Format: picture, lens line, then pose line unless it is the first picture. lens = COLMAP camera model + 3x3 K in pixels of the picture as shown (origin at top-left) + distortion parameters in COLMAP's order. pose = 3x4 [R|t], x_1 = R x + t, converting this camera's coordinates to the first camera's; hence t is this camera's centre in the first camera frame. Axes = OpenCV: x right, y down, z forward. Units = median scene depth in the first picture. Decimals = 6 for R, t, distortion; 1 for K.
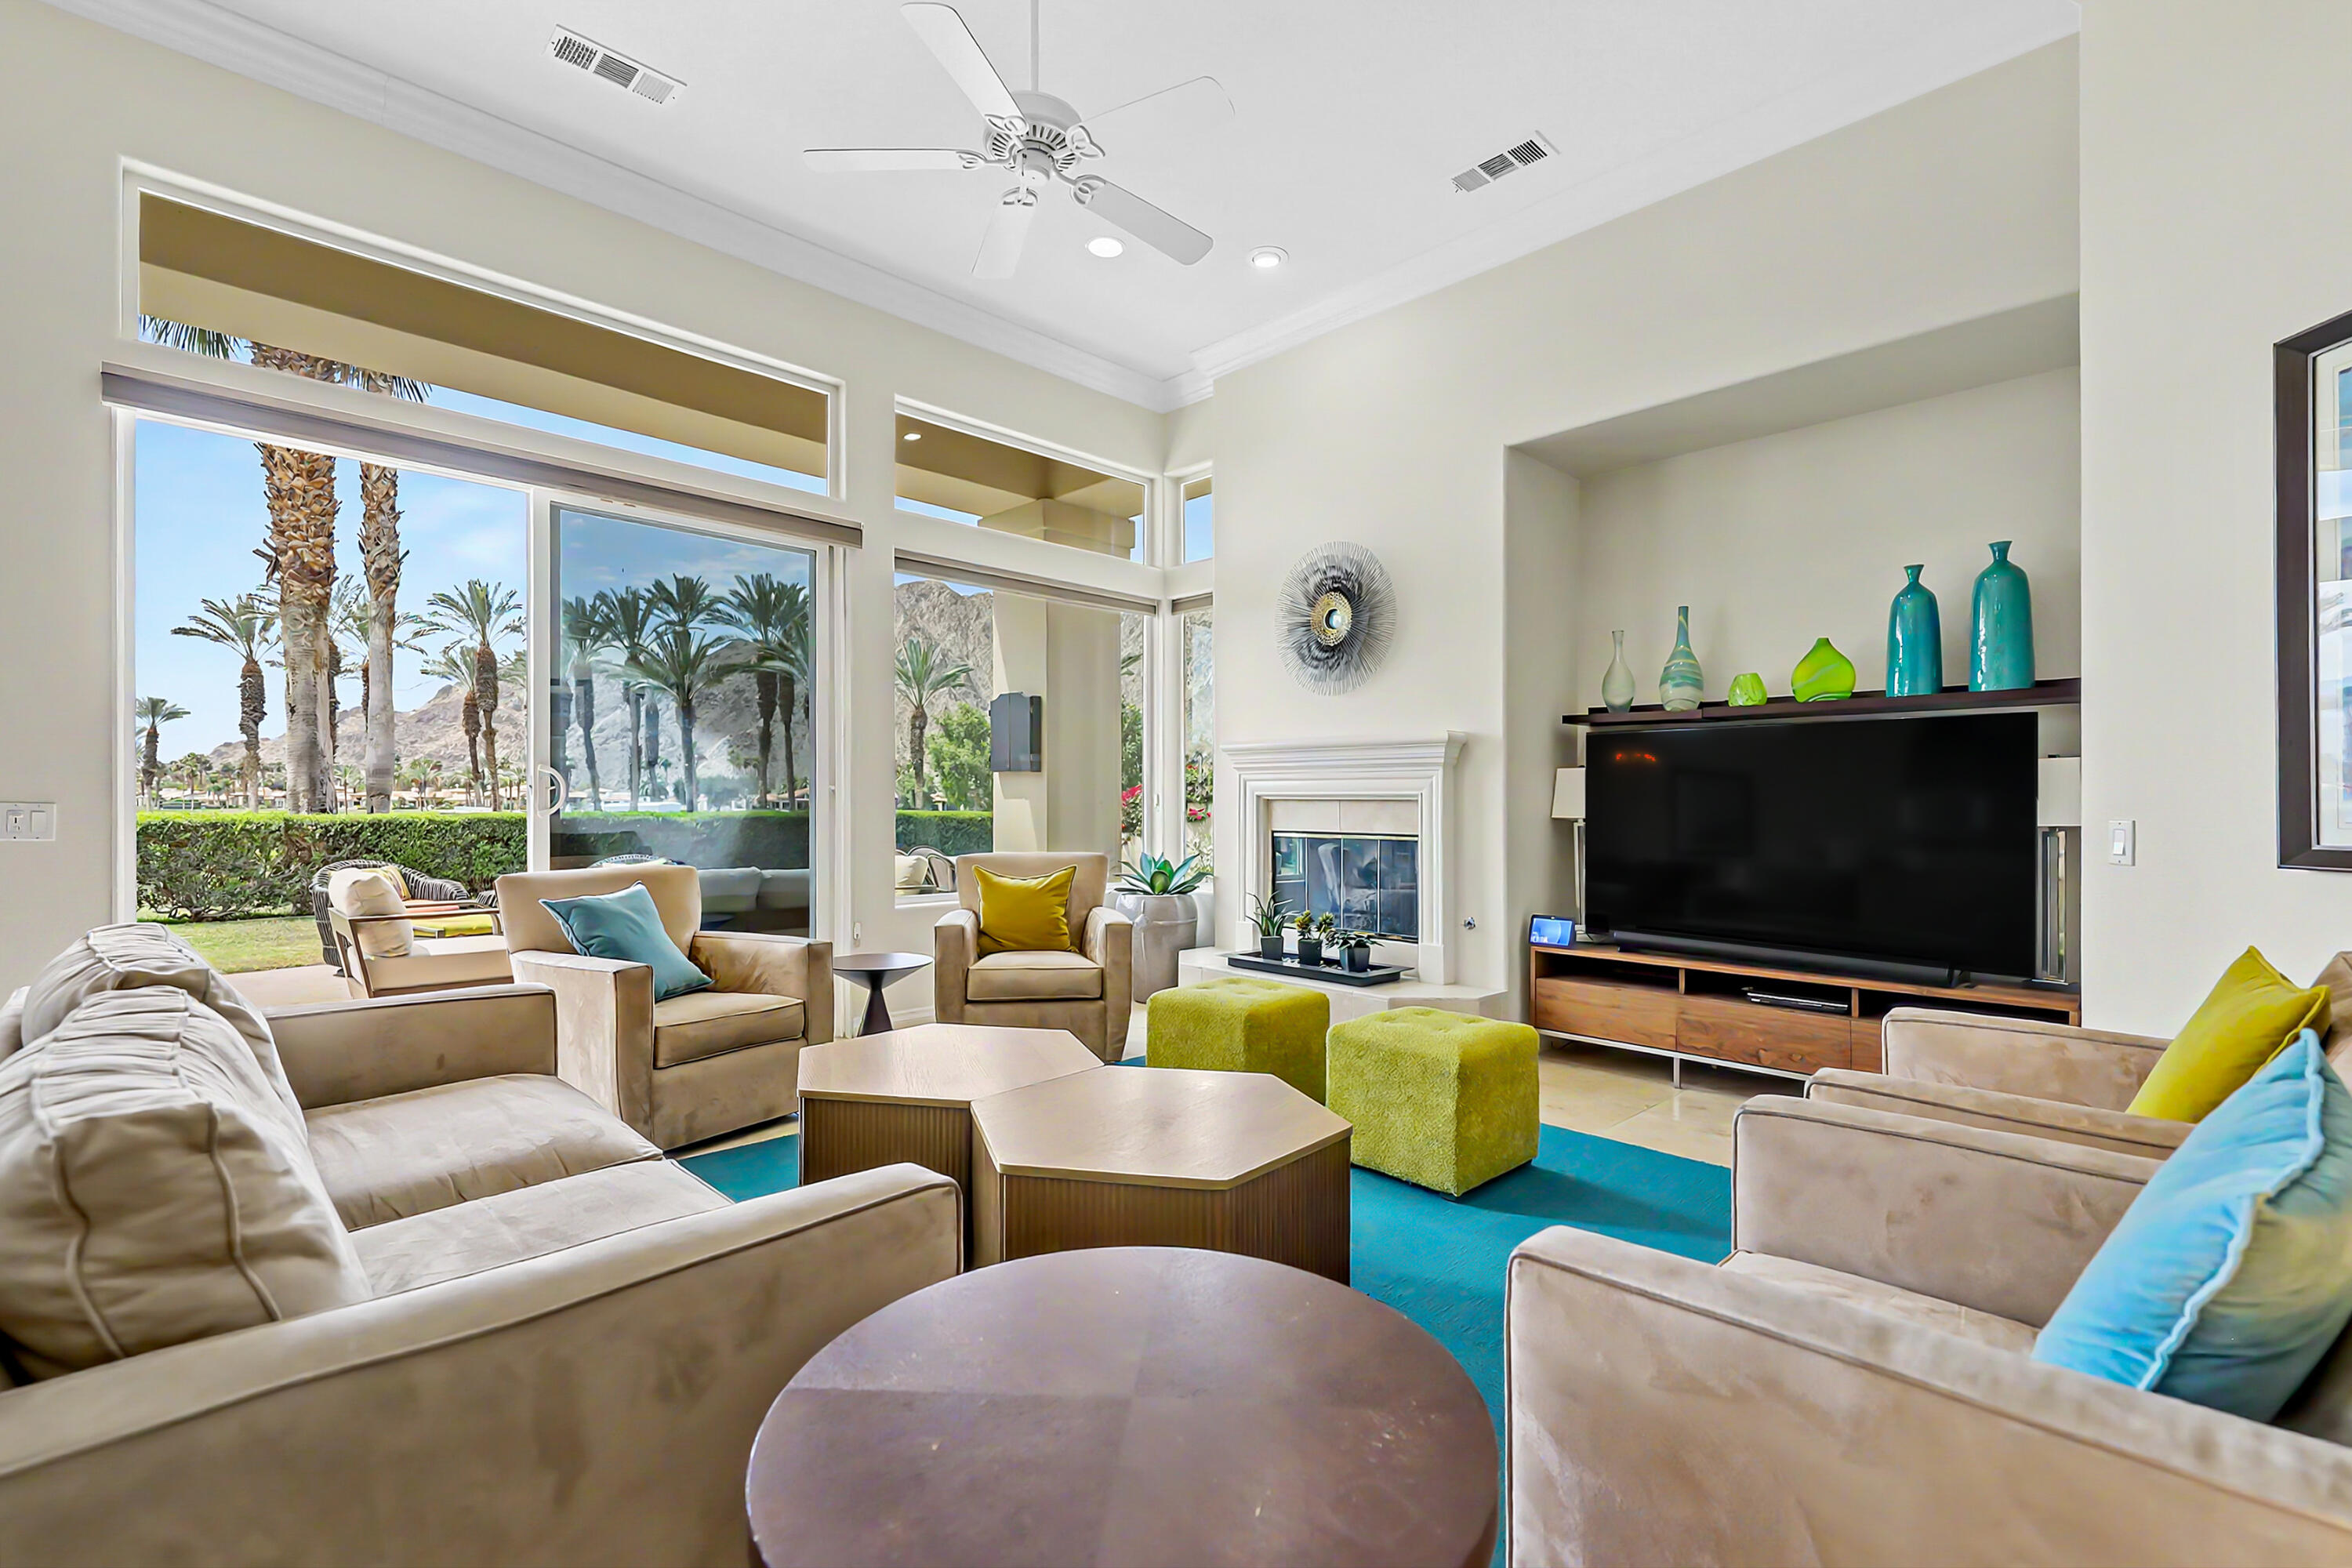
lens RADIAL K [[1047.5, 0, 1188.7], [0, 1047.5, 826.8], [0, 0, 1]] dist [-0.001884, -0.000005]
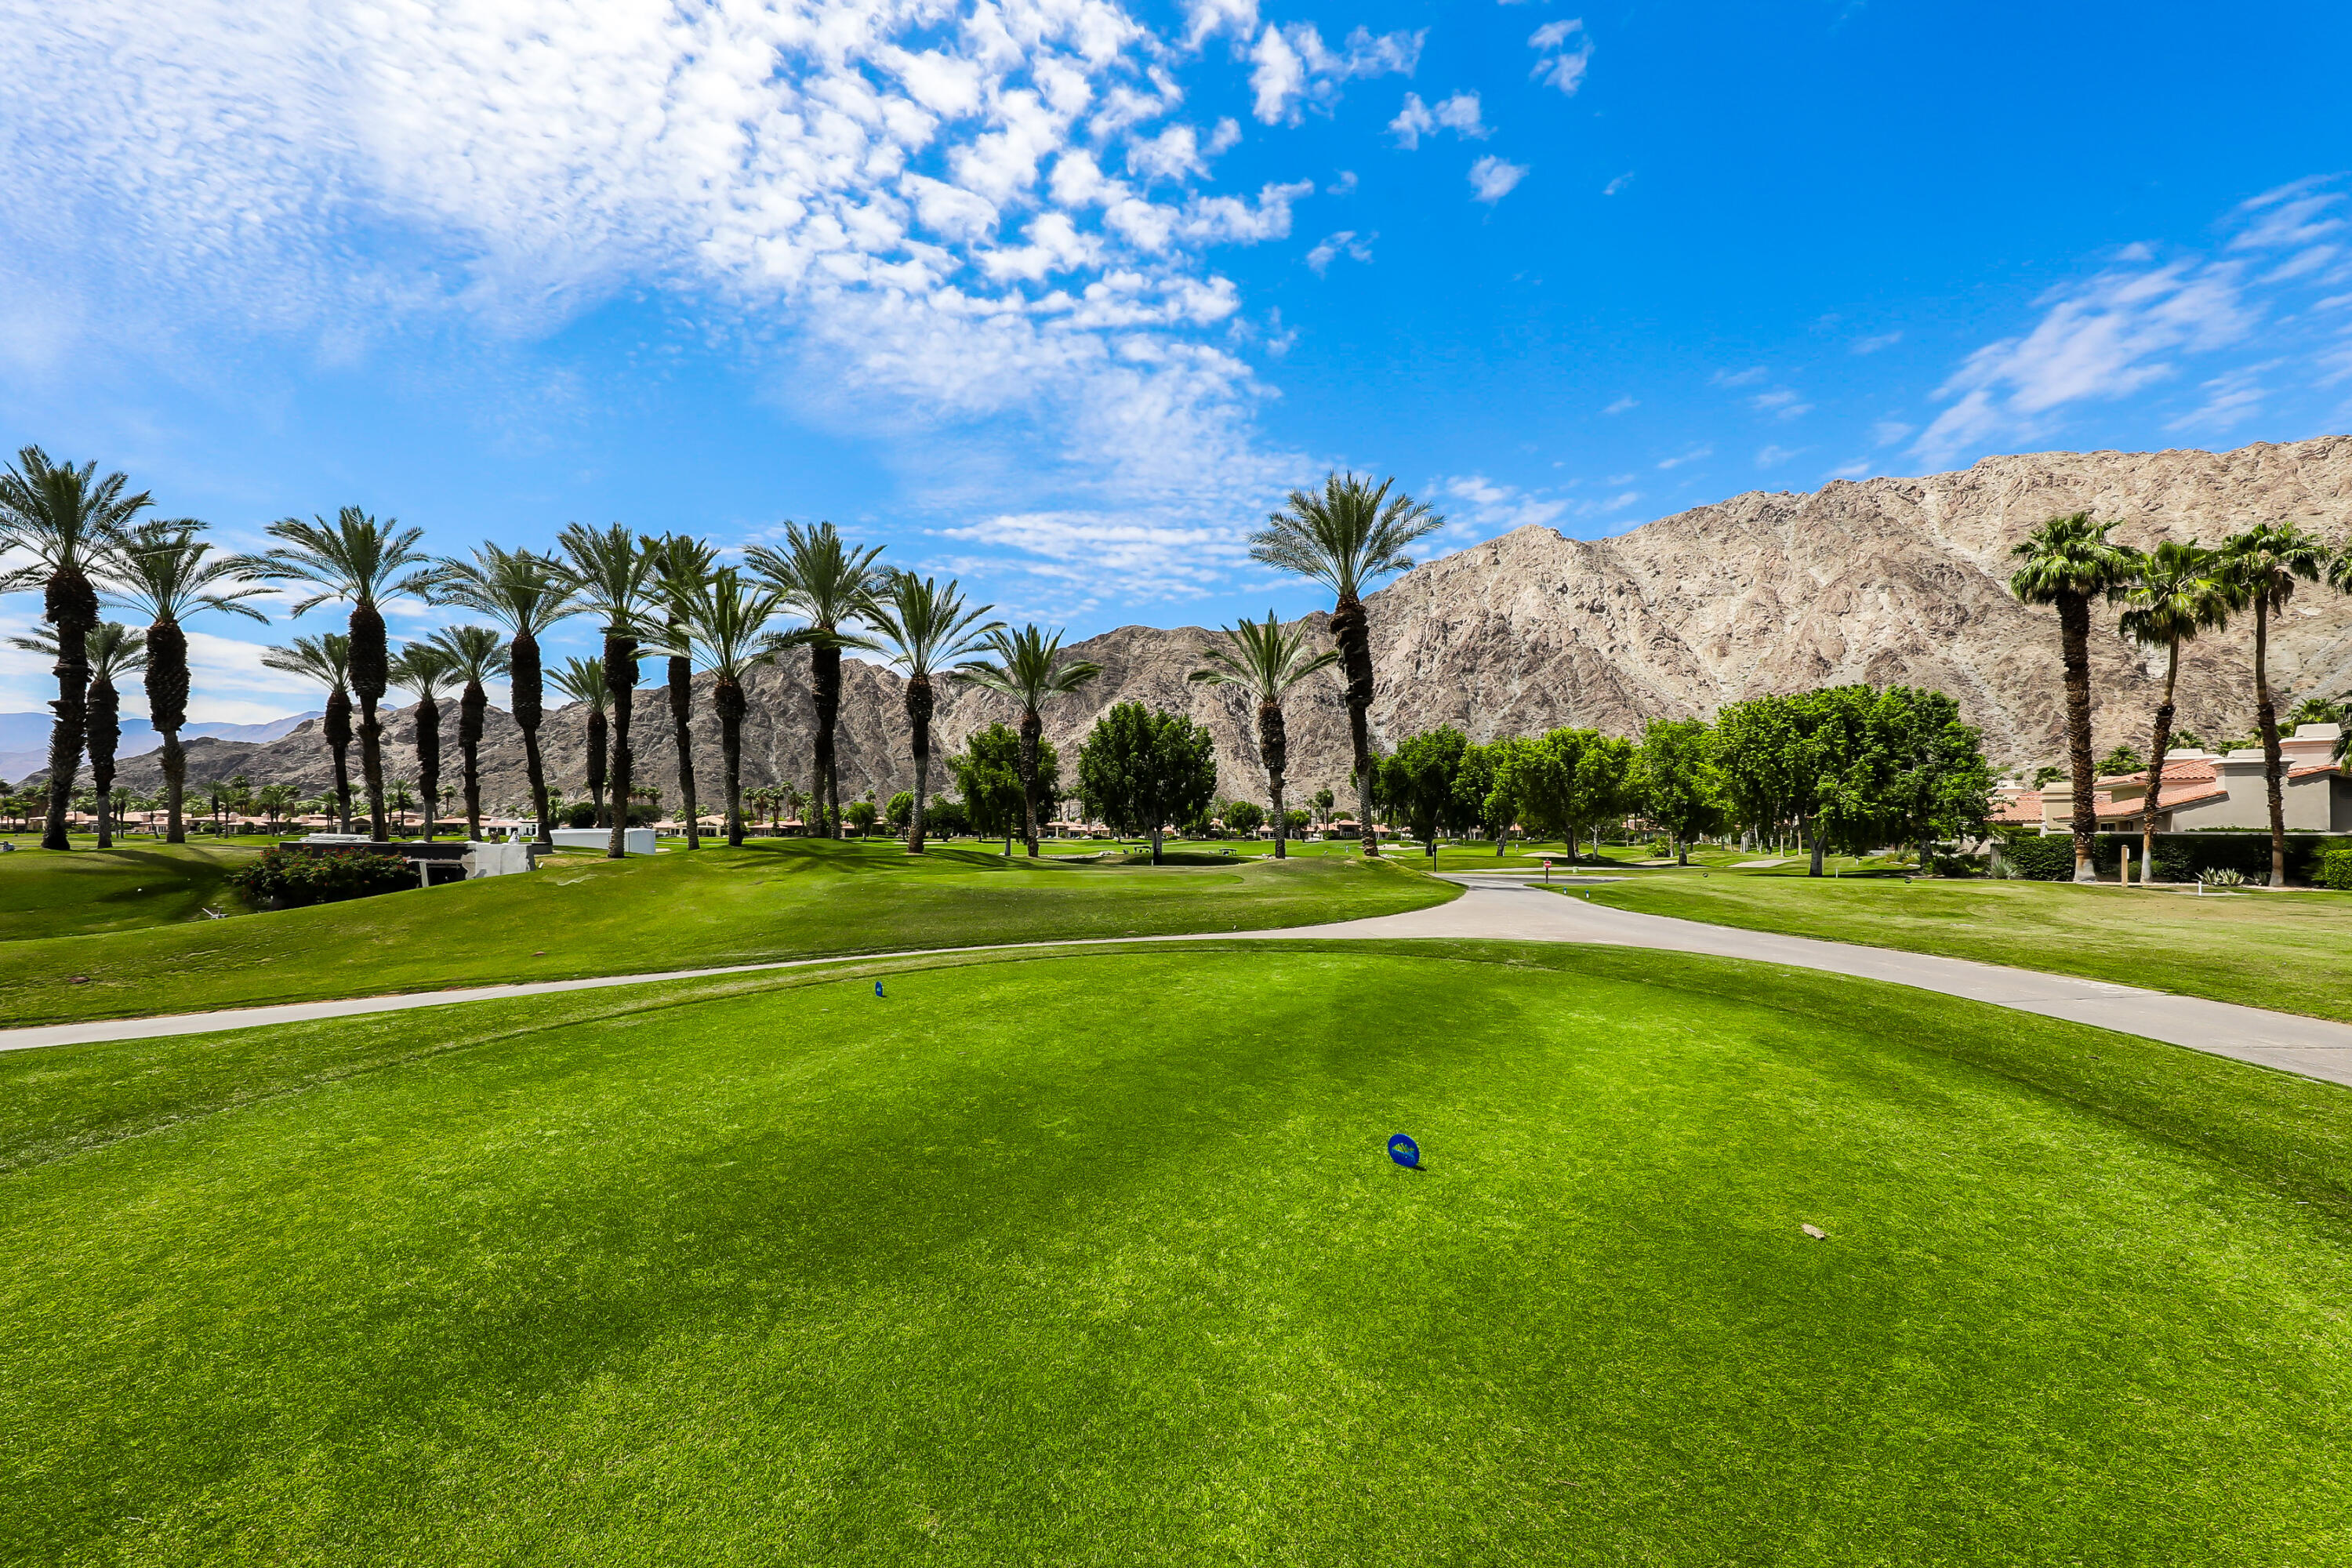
lens RADIAL K [[760.7, 0, 1162.0], [0, 760.7, 833.4], [0, 0, 1]] dist [0.000418, -0.000021]
pose [[0.974234, 0.005343, 0.225478, -0.147396], [-0.000302, 0.999749, -0.022385, -0.004206], [-0.225541, 0.021740, 0.973991, 0.213047]]
